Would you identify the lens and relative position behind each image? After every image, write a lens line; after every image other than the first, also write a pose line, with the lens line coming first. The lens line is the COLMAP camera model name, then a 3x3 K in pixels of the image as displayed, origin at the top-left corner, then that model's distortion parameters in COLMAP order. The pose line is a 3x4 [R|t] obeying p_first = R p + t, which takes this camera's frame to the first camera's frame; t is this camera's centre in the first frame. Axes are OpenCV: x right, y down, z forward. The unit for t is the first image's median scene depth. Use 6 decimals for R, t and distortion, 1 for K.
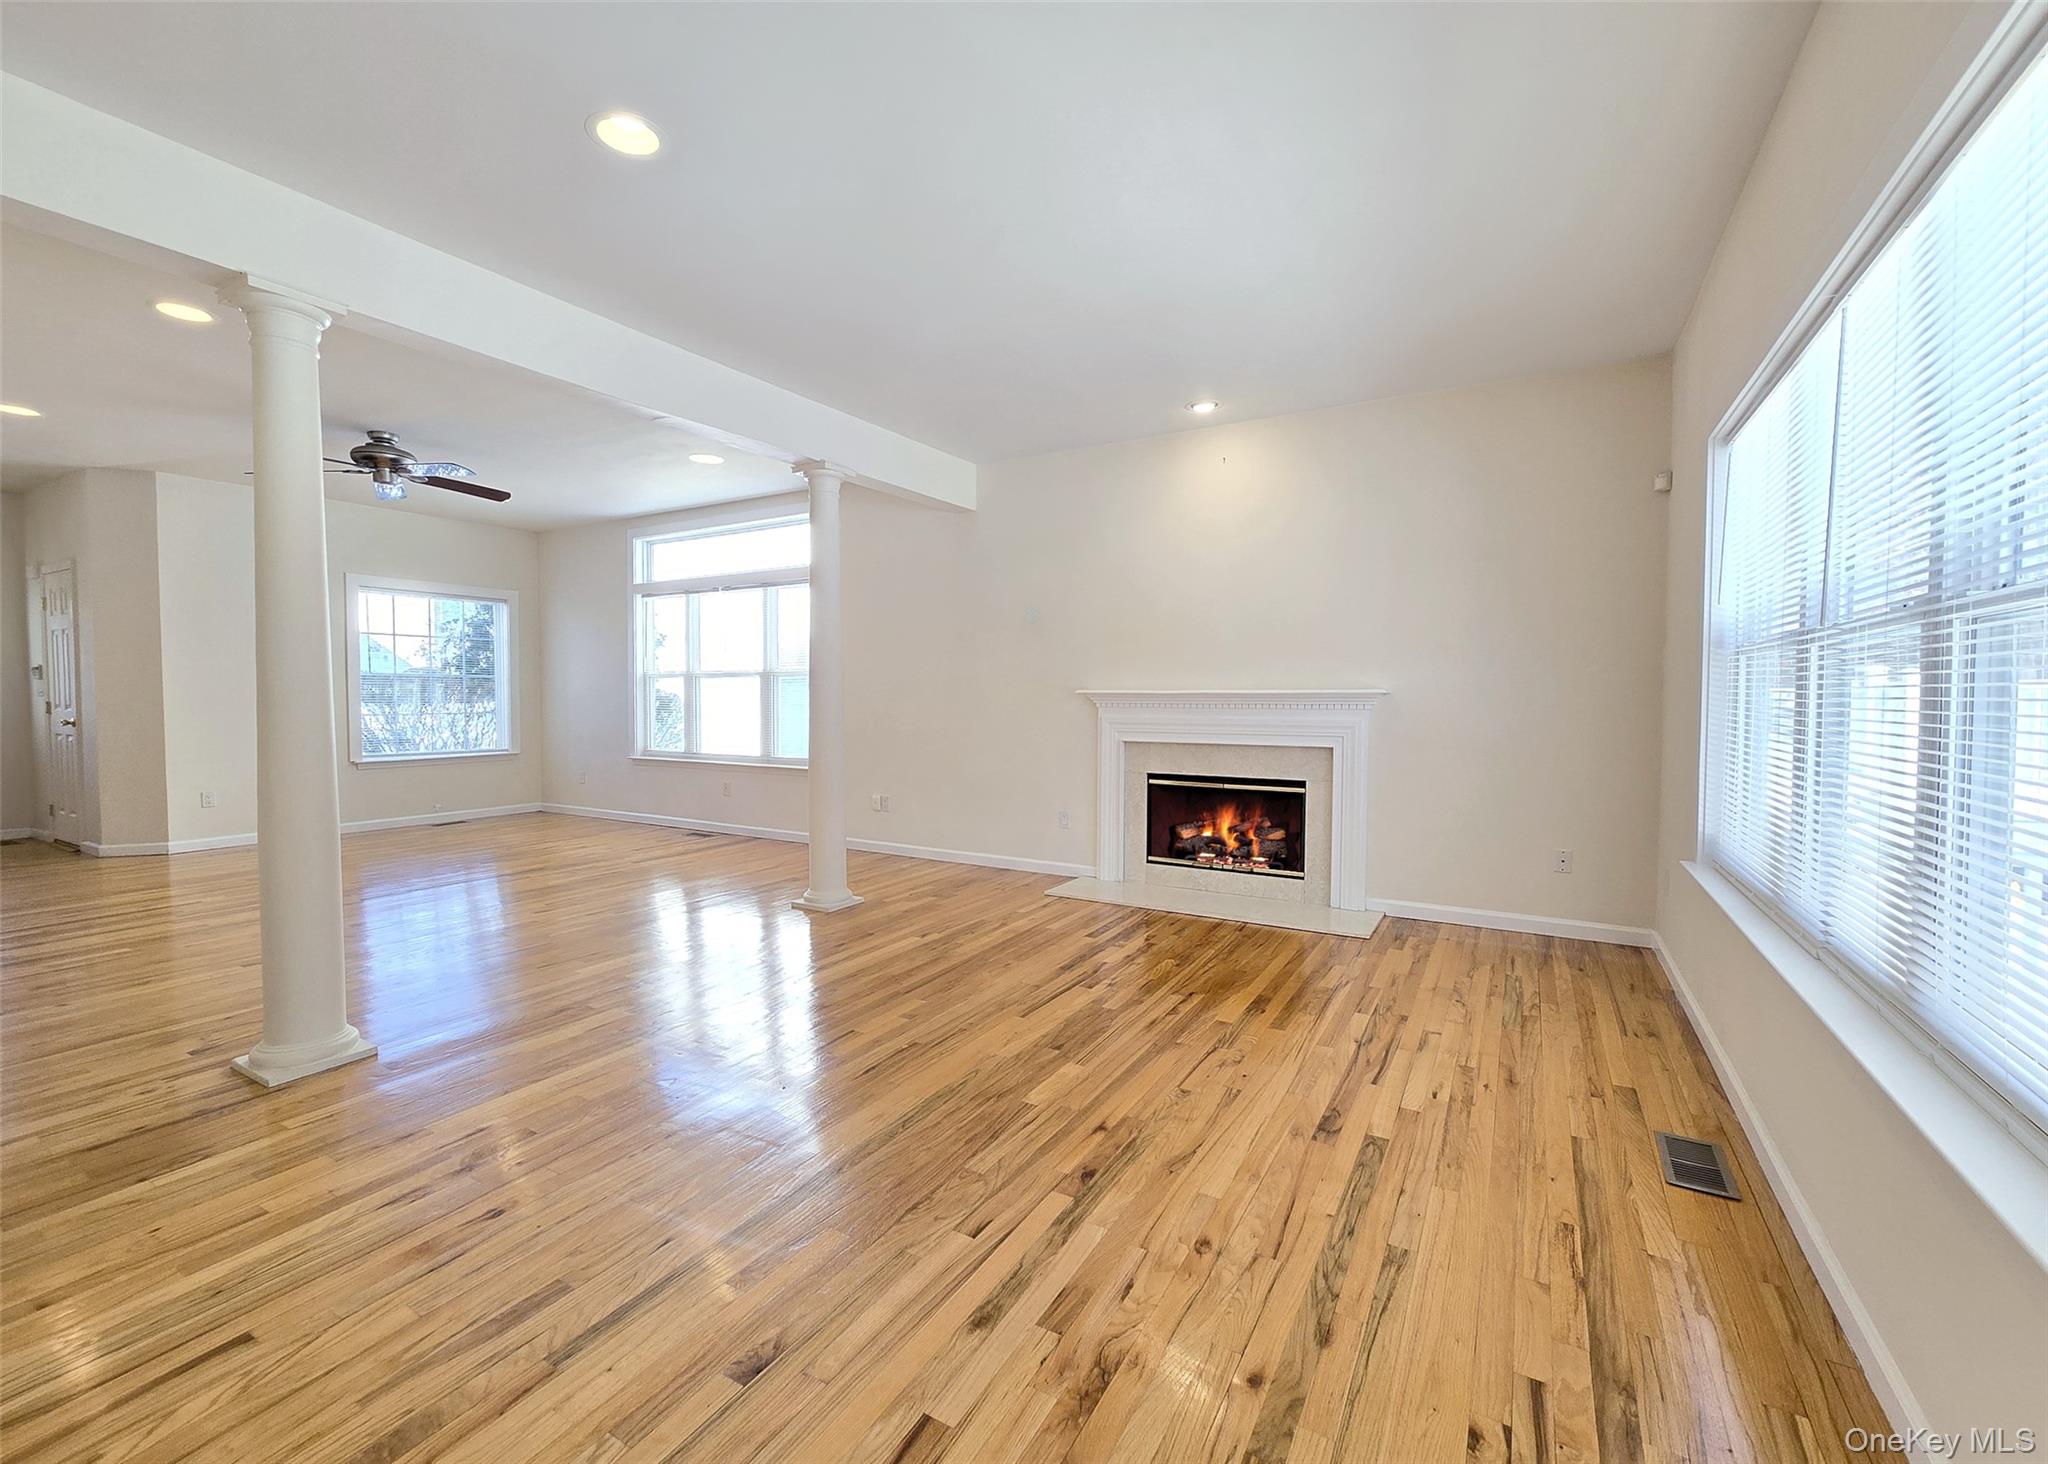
lens RADIAL K [[856.0, 0, 1032.9], [0, 856.0, 728.2], [0, 0, 1]] dist [-0.000895, -0.001205]
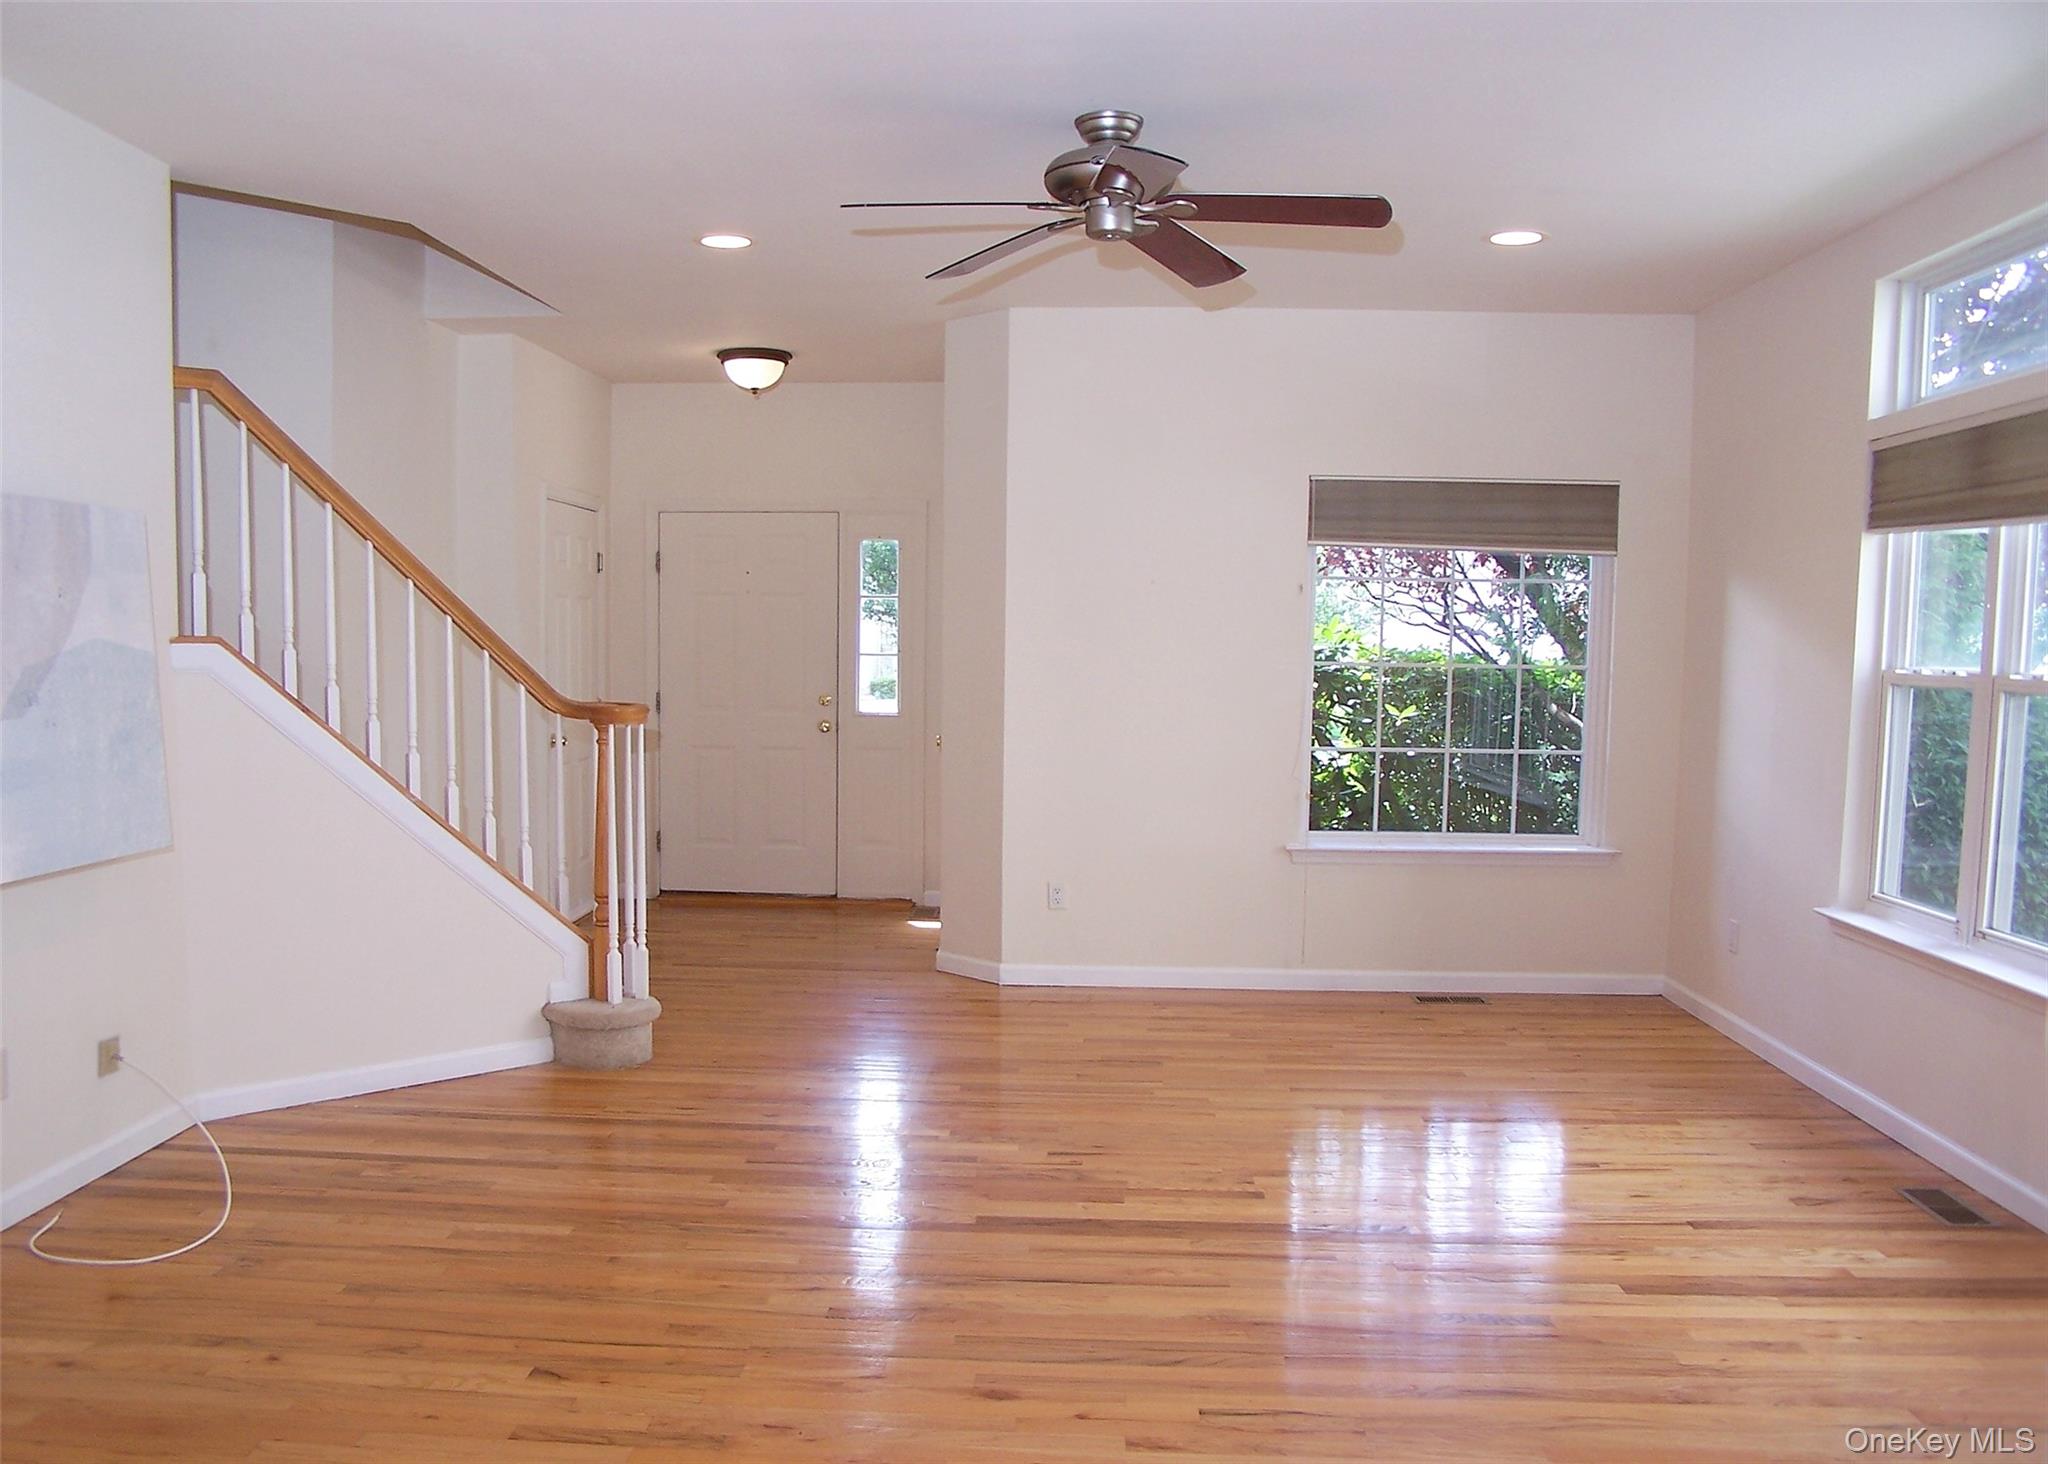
lens RADIAL K [[1685.5, 0, 955.8], [0, 1685.5, 812.4], [0, 0, 1]] dist [-0.115997, 0.023584]
pose [[0.432197, 0.096312, -0.896621, -0.051658], [-0.046473, 0.995338, 0.084515, -0.101013], [0.900581, 0.005141, 0.434658, 0.821907]]
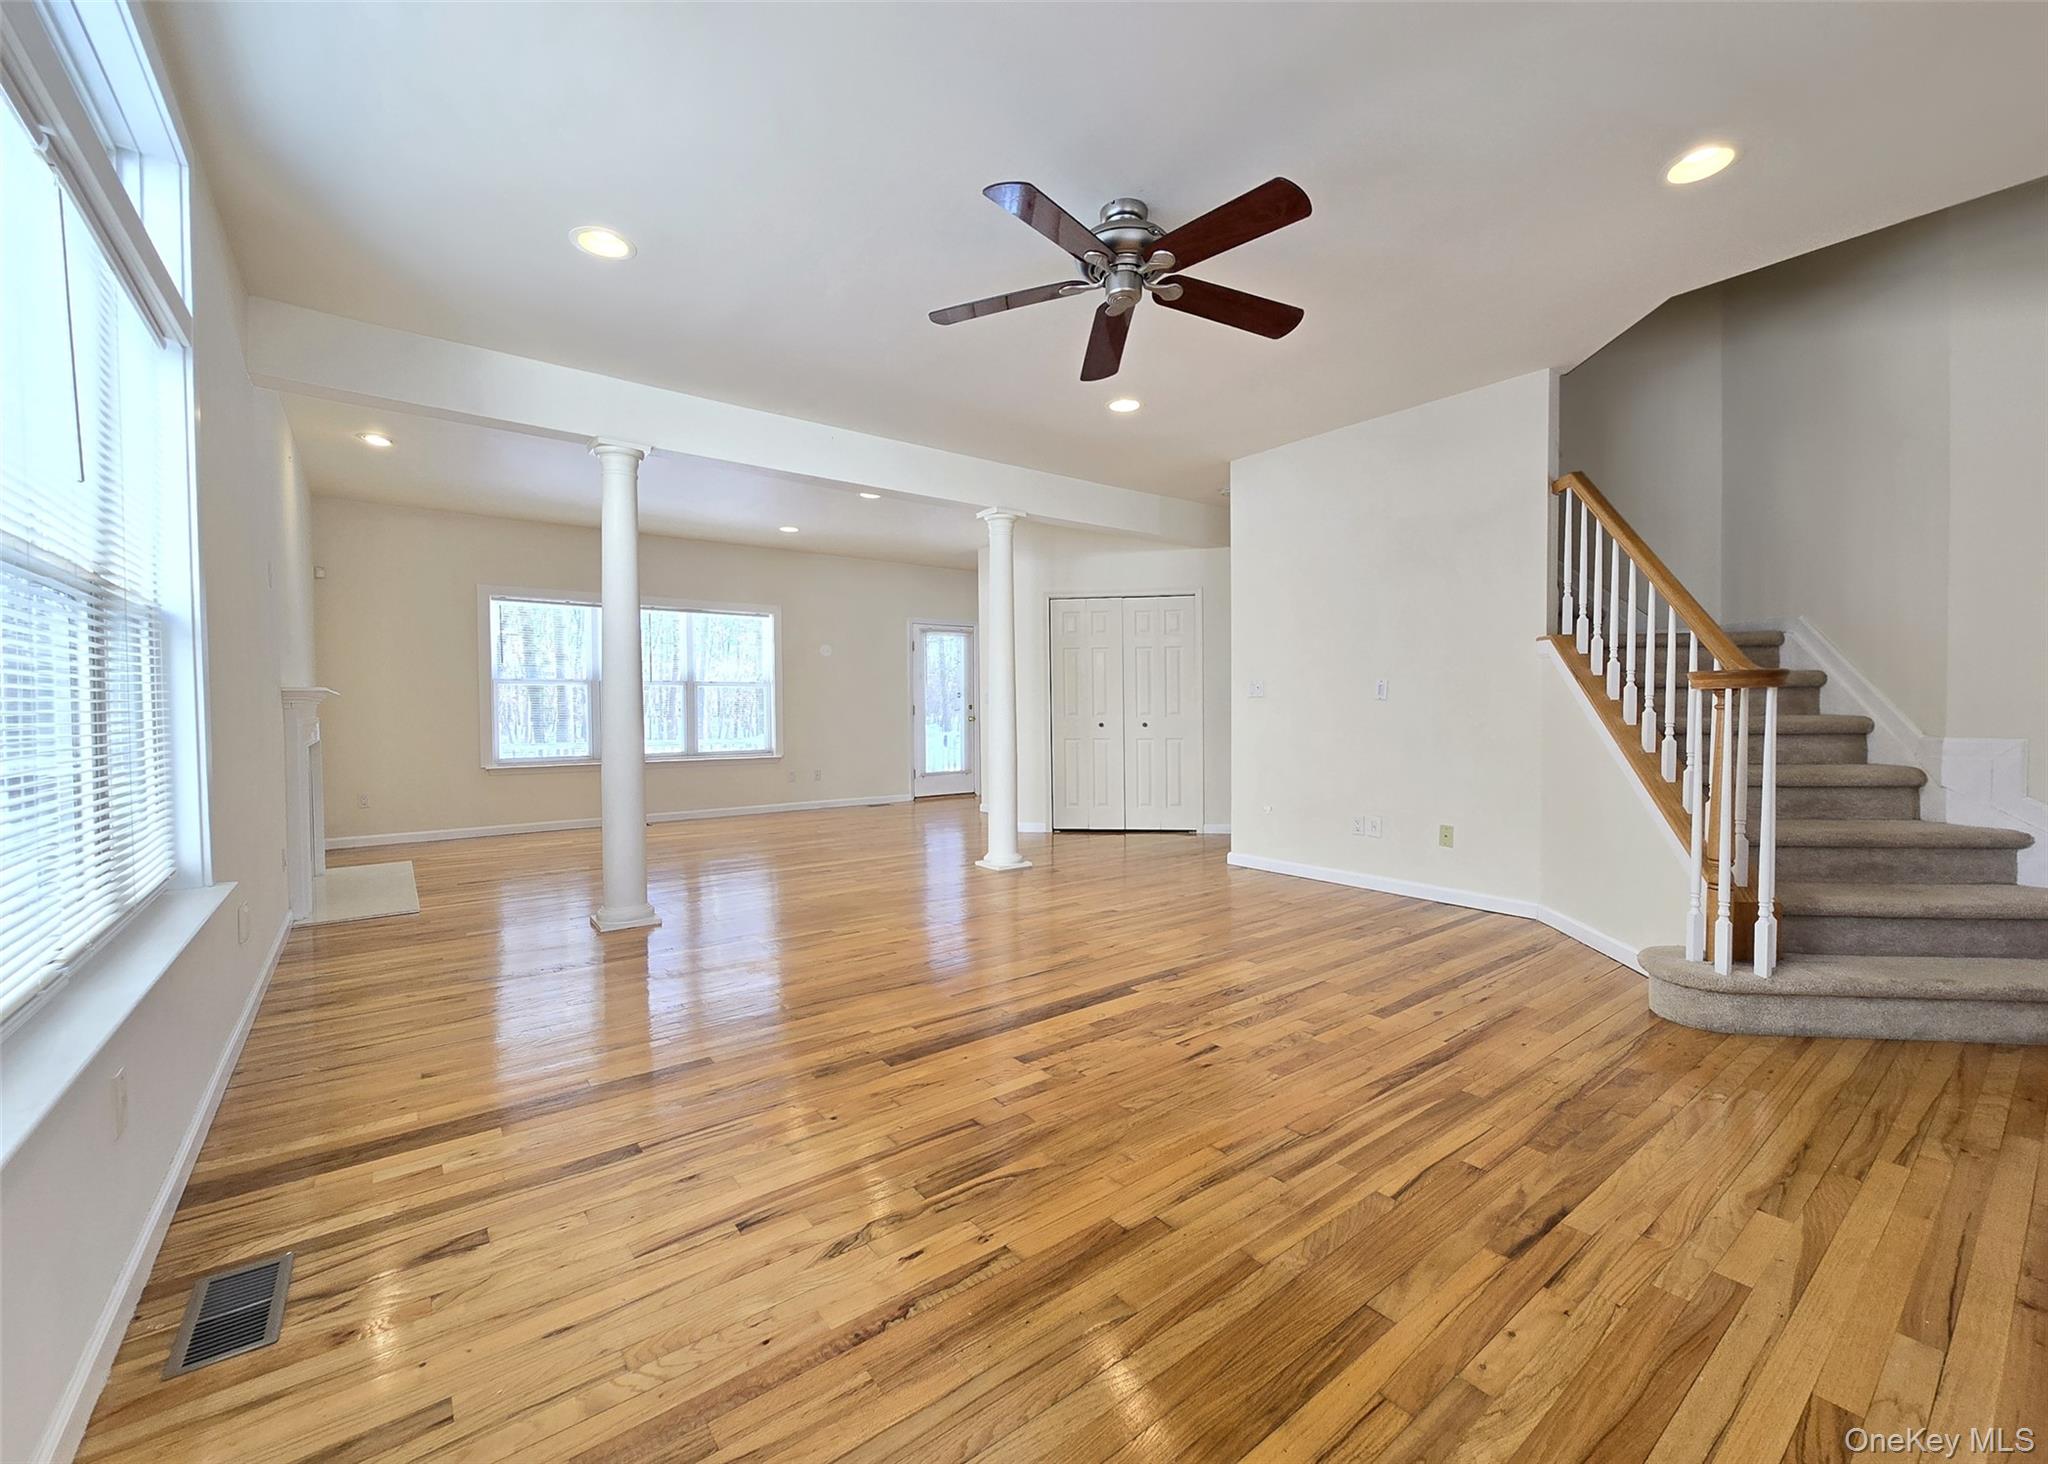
lens RADIAL K [[845.8, 0, 1029.7], [0, 845.8, 730.9], [0, 0, 1]] dist [-0.001828, 0.000717]
pose [[-0.921875, -0.009938, 0.387360, -1.285345], [0.018549, 0.997393, 0.069732, -0.066296], [-0.387043, 0.071469, -0.919288, 2.178075]]
